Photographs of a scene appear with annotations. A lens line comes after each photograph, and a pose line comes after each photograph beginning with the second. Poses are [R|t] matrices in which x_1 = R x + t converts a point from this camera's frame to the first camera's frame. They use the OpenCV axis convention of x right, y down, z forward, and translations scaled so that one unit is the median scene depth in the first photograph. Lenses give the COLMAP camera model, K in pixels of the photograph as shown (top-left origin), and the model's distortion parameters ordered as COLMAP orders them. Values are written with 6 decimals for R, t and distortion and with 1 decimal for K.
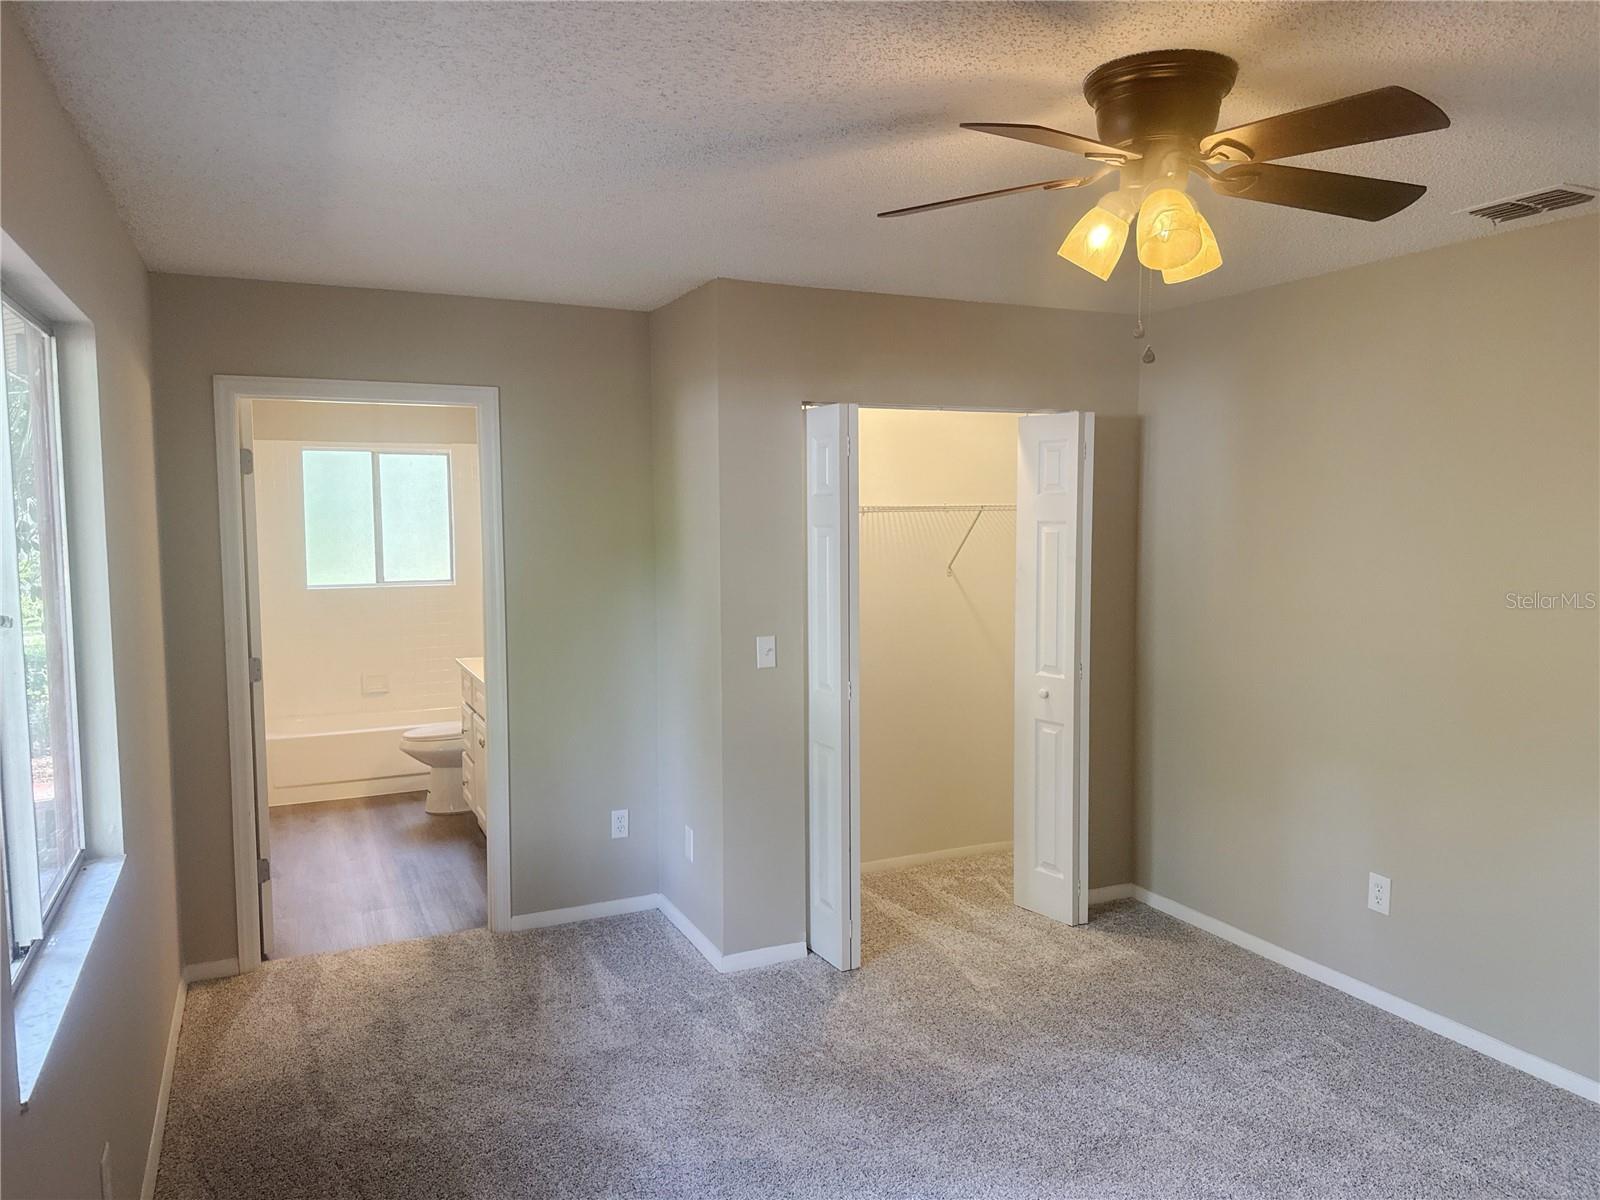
lens RADIAL K [[1124.5, 0, 800.0], [0, 1124.5, 600.0], [0, 0, 1]] dist [-0.010516, -0.005691]
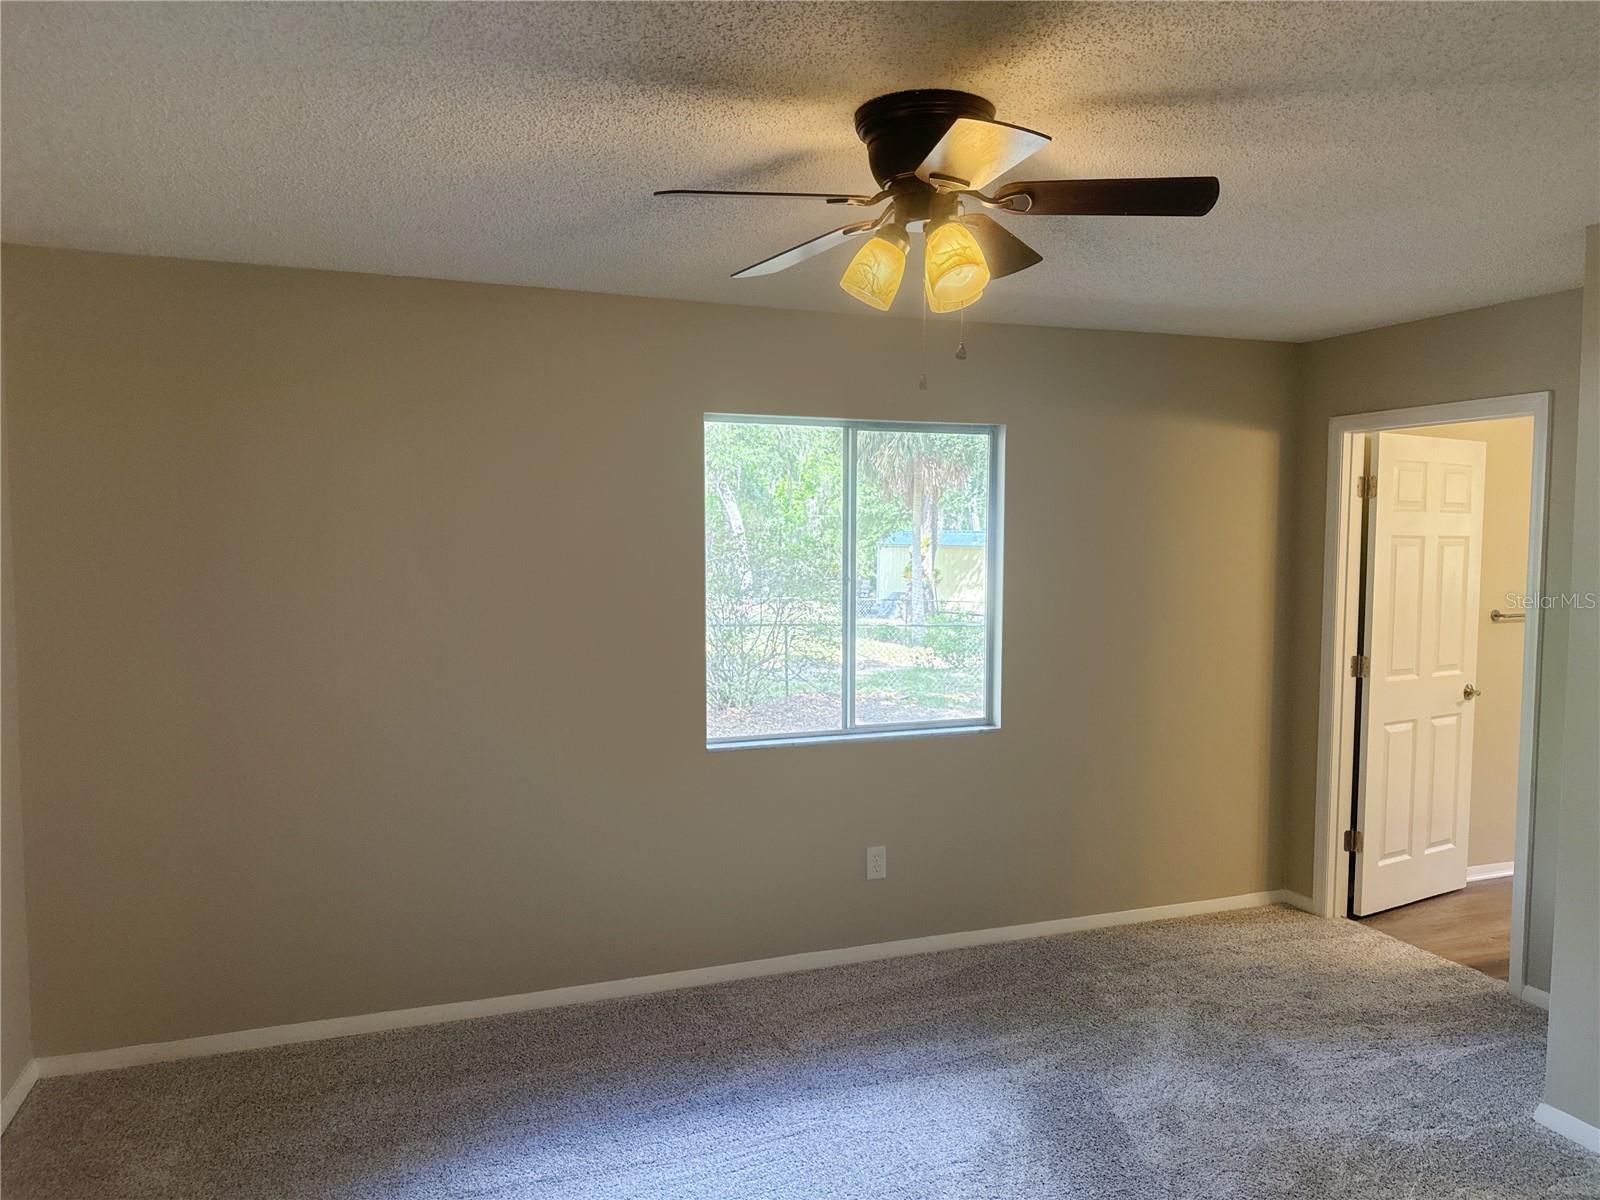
lens RADIAL K [[1124.5, 0, 800.0], [0, 1124.5, 600.0], [0, 0, 1]] dist [-0.010516, -0.005691]
pose [[-0.086188, 0.063073, -0.994280, 0.778764], [-0.076595, 0.994621, 0.069734, -0.045109], [0.993330, 0.082167, -0.080893, 0.566982]]
